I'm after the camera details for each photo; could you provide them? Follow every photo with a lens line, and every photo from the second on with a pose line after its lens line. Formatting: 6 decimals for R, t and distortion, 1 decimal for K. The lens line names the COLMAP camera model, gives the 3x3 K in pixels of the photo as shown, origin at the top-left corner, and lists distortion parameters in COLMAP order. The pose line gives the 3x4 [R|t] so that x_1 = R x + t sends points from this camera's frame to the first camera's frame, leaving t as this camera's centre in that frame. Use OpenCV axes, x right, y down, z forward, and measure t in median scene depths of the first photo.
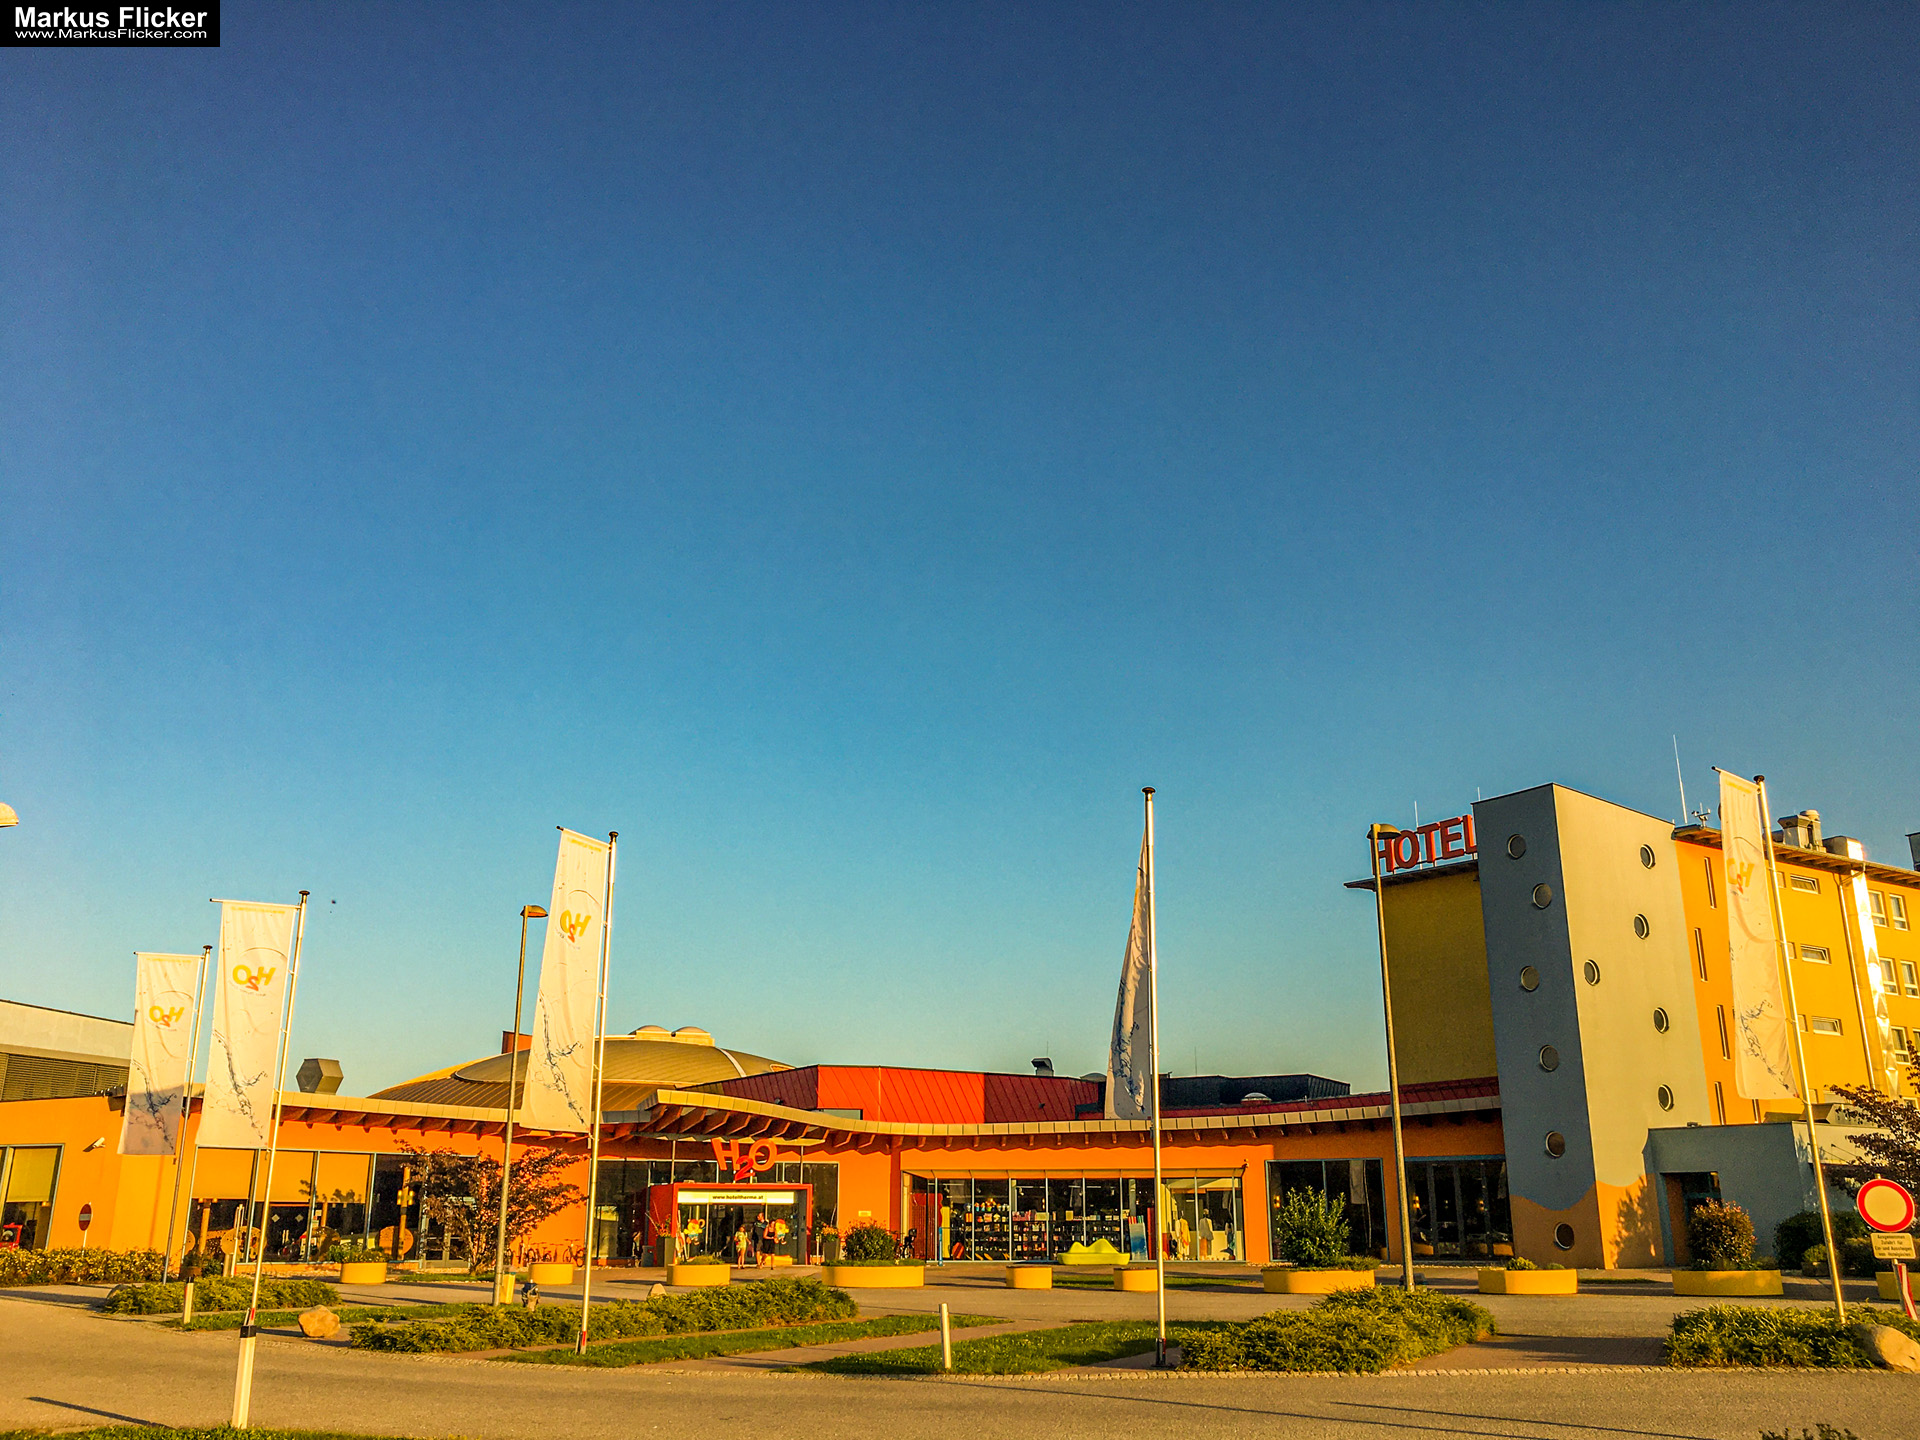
lens RADIAL K [[1569.1, 0, 952.7], [0, 1569.1, 778.8], [0, 0, 1]] dist [-0.012414, 0.068784]
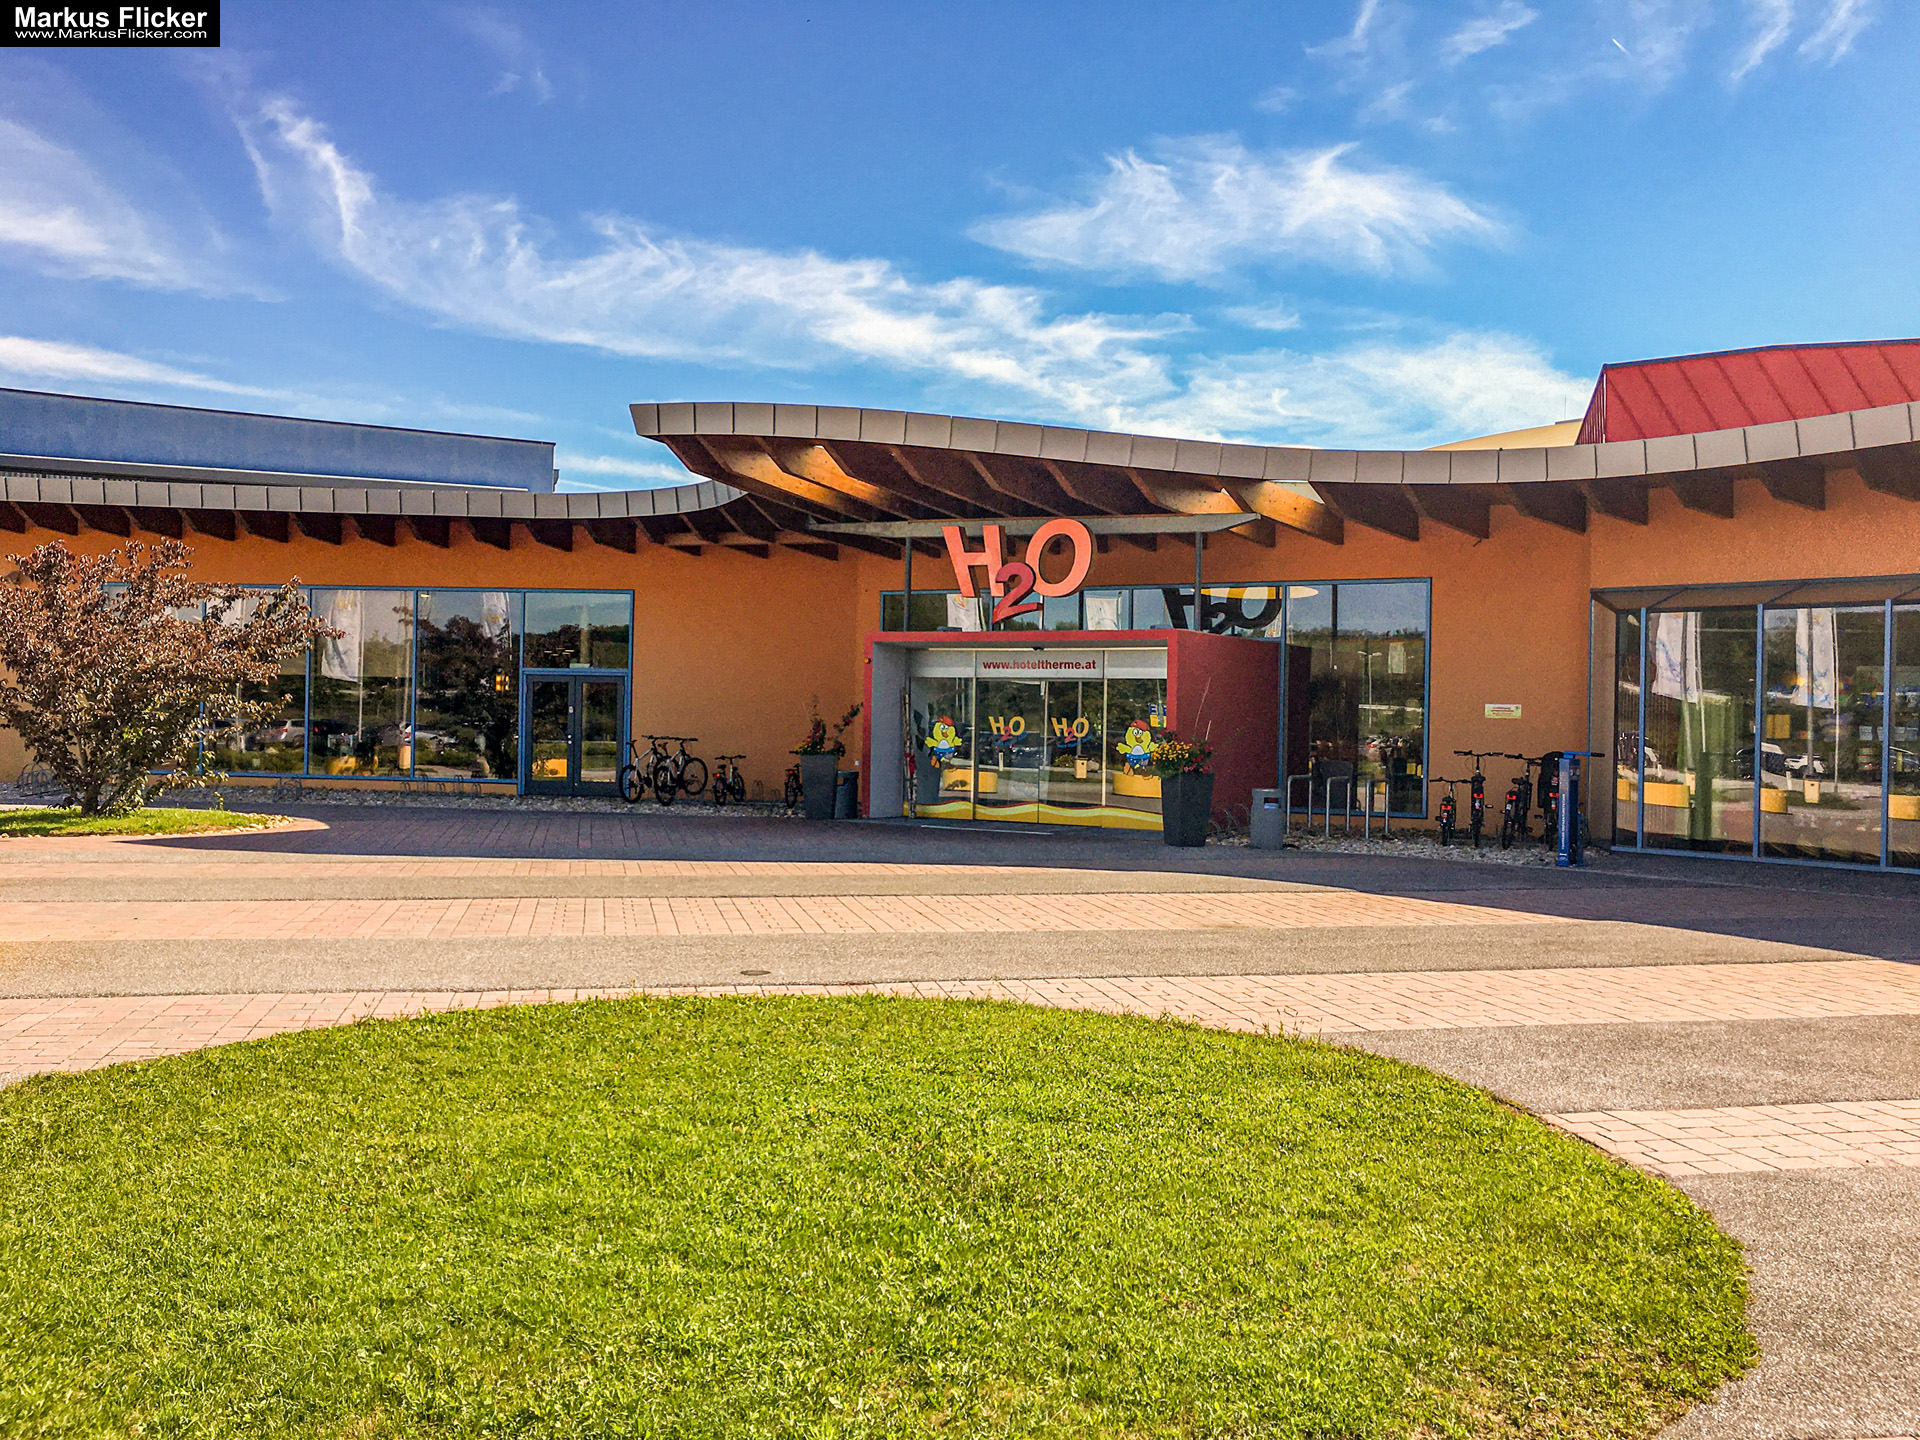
lens RADIAL K [[1642.3, 0, 960.0], [0, 1642.3, 720.0], [0, 0, 1]] dist [0.014280, 0.011213]
pose [[0.608385, 0.003677, -0.793634, 0.176047], [0.195874, 0.968359, 0.154640, 0.194420], [0.769091, -0.249532, 0.588415, 0.671711]]
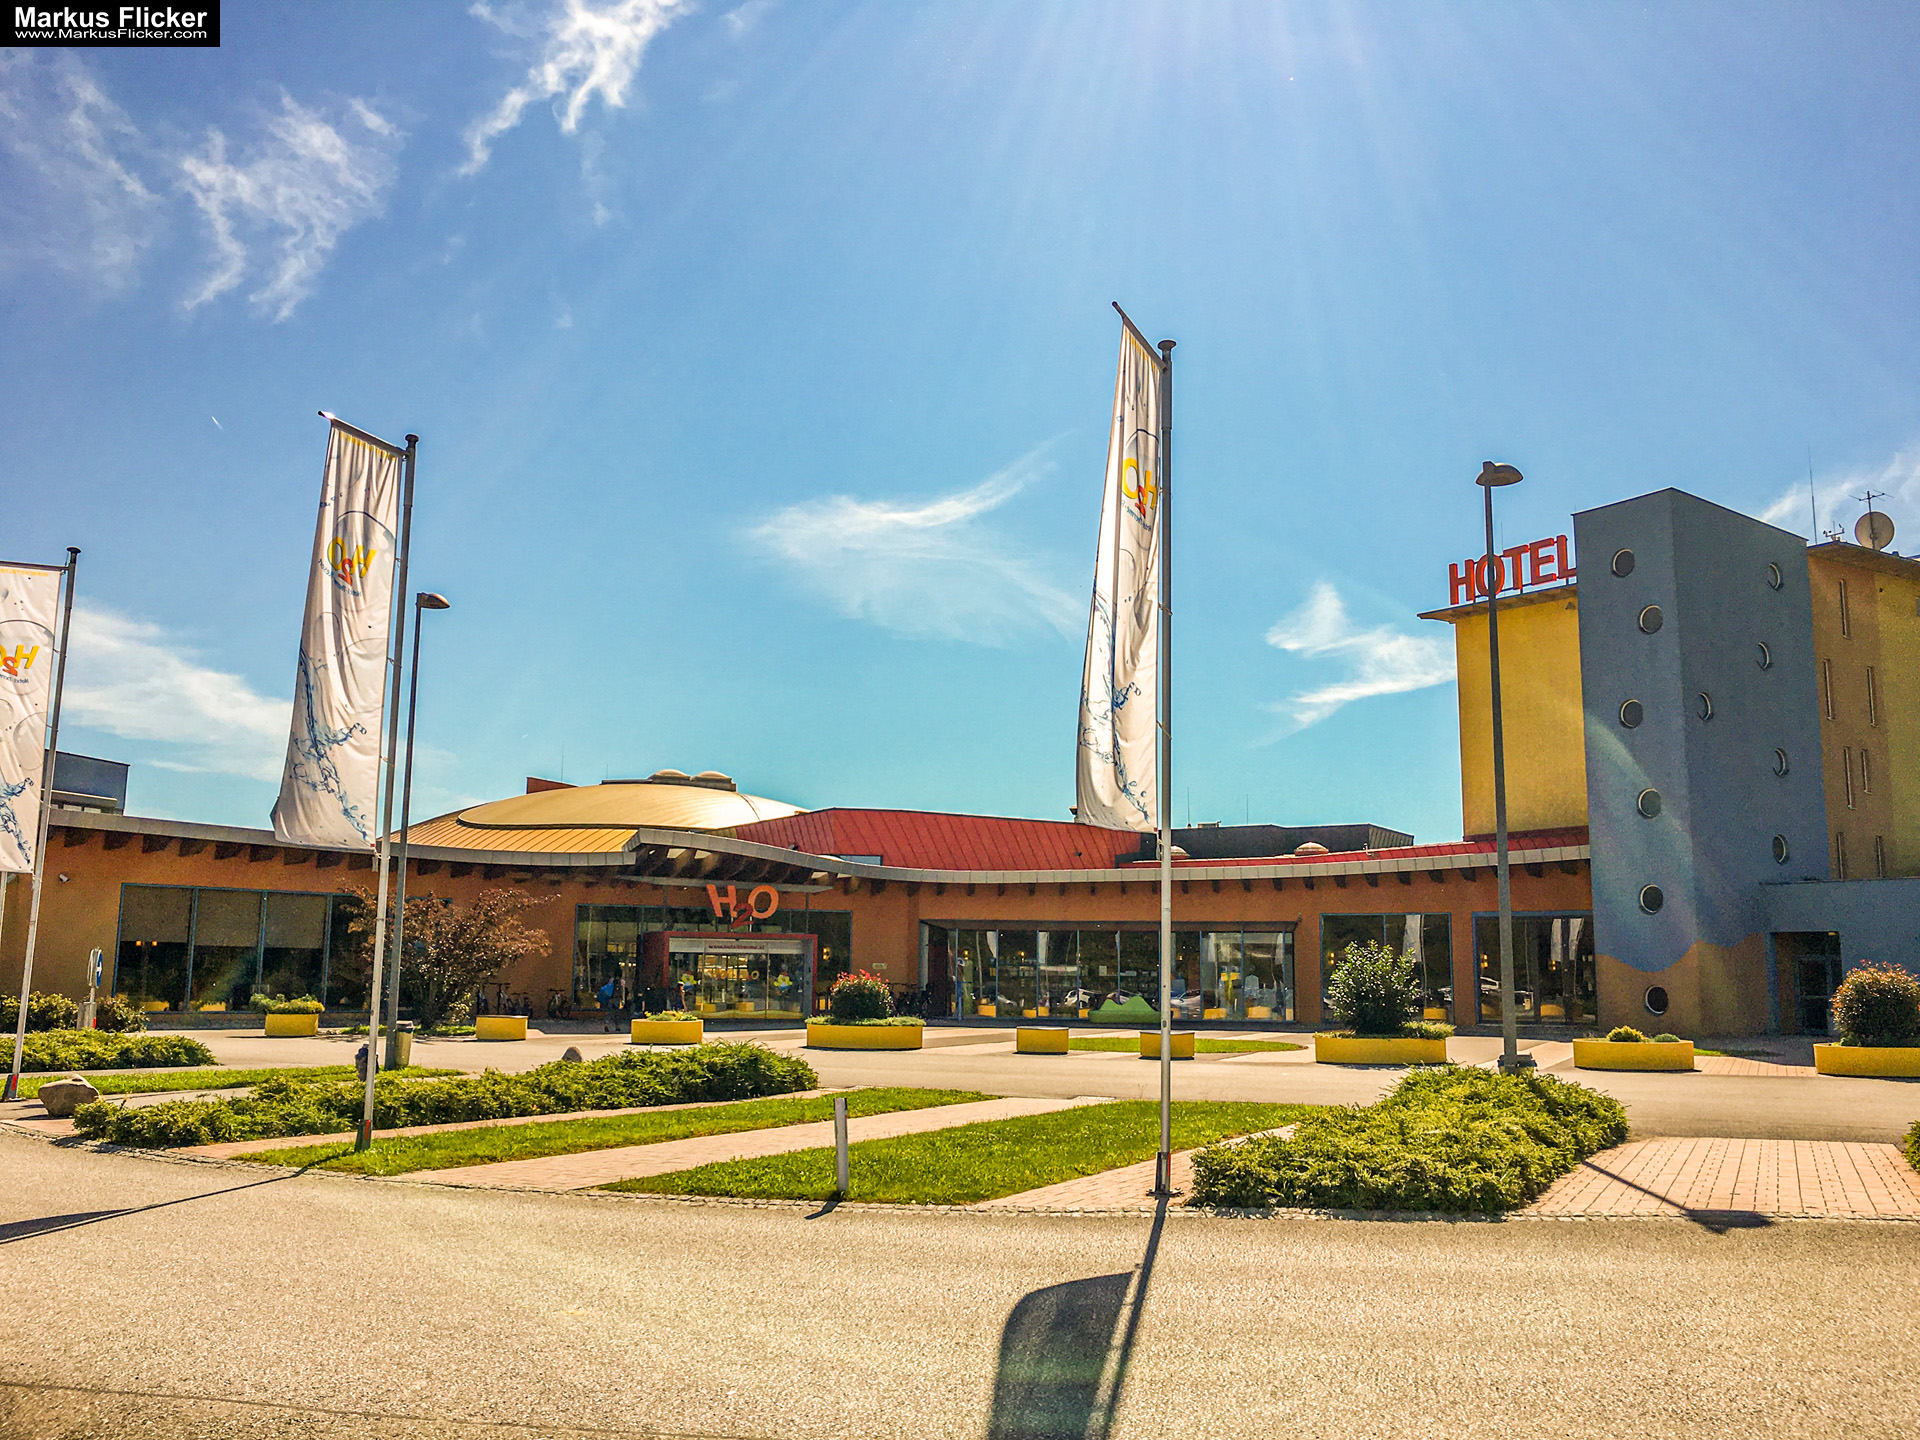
lens RADIAL K [[1642.3, 0, 960.0], [0, 1642.3, 720.0], [0, 0, 1]] dist [0.014280, 0.011213]
pose [[0.999702, 0.008446, -0.022920, 0.012499], [-0.005606, 0.992604, 0.121267, 0.018524], [0.023775, -0.121102, 0.992355, 0.067620]]
